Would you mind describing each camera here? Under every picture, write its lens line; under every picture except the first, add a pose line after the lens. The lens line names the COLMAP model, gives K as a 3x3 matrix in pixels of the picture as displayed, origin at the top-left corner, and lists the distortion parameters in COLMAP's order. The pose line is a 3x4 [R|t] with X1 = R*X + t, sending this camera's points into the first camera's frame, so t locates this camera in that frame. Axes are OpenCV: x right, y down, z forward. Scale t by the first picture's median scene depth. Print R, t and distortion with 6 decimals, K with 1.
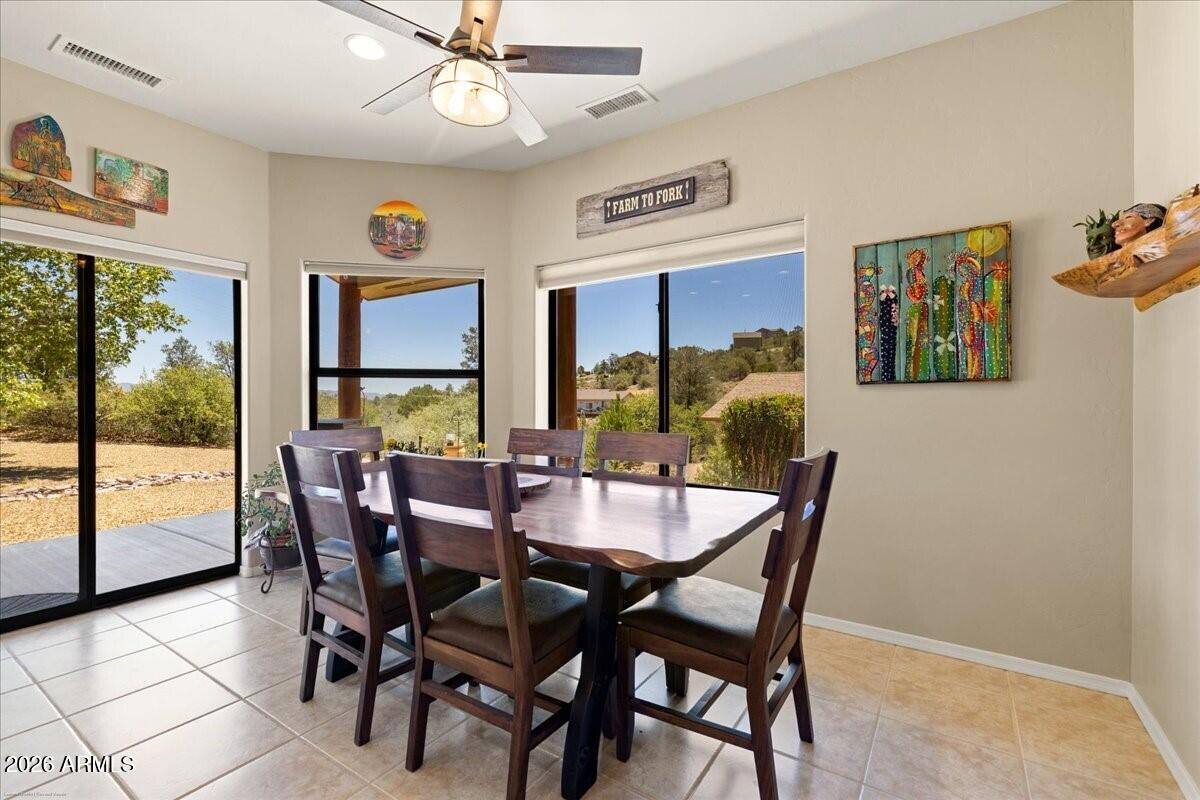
lens RADIAL K [[531.6, 0, 600.0], [0, 531.6, 400.0], [0, 0, 1]] dist [0.002171, 0.000583]
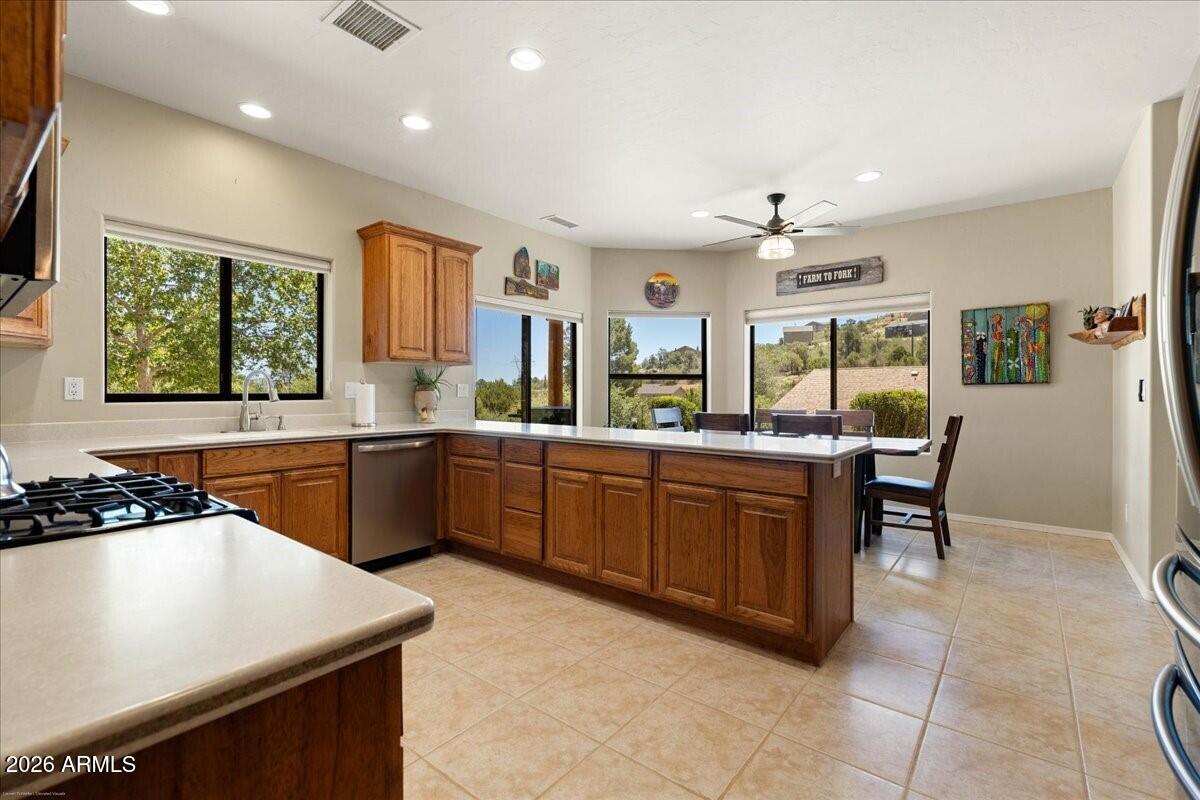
lens RADIAL K [[529.1, 0, 599.3], [0, 529.1, 393.5], [0, 0, 1]] dist [0.005498, 0.000316]
pose [[0.996369, 0.002373, -0.085103, -0.570598], [-0.002512, 0.999996, -0.001525, 0.006676], [0.085099, 0.001733, 0.996371, -0.872870]]
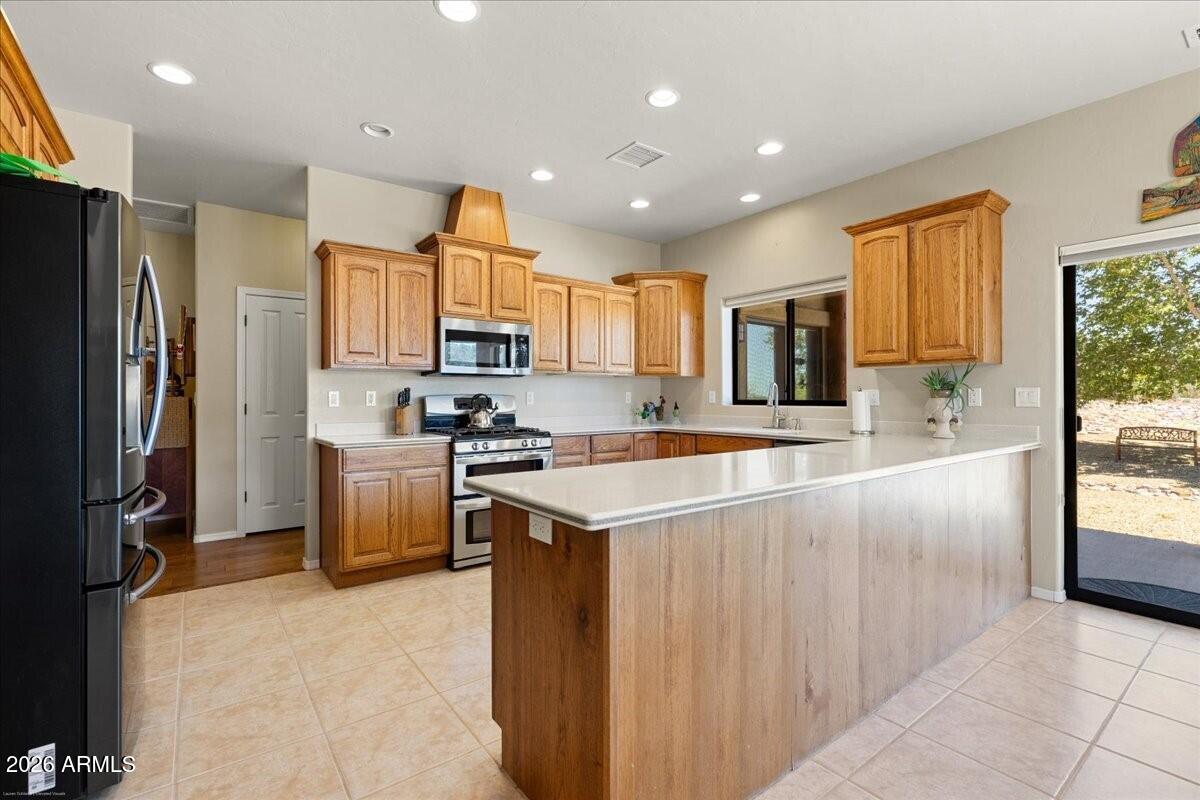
lens RADIAL K [[543.6, 0, 605.6], [0, 543.6, 396.3], [0, 0, 1]] dist [-0.002464, -0.000214]
pose [[-0.327987, -0.000958, -0.944682, 0.241349], [-0.004714, 0.999989, 0.000623, -0.003441], [0.944670, 0.004657, -0.327988, 0.277234]]
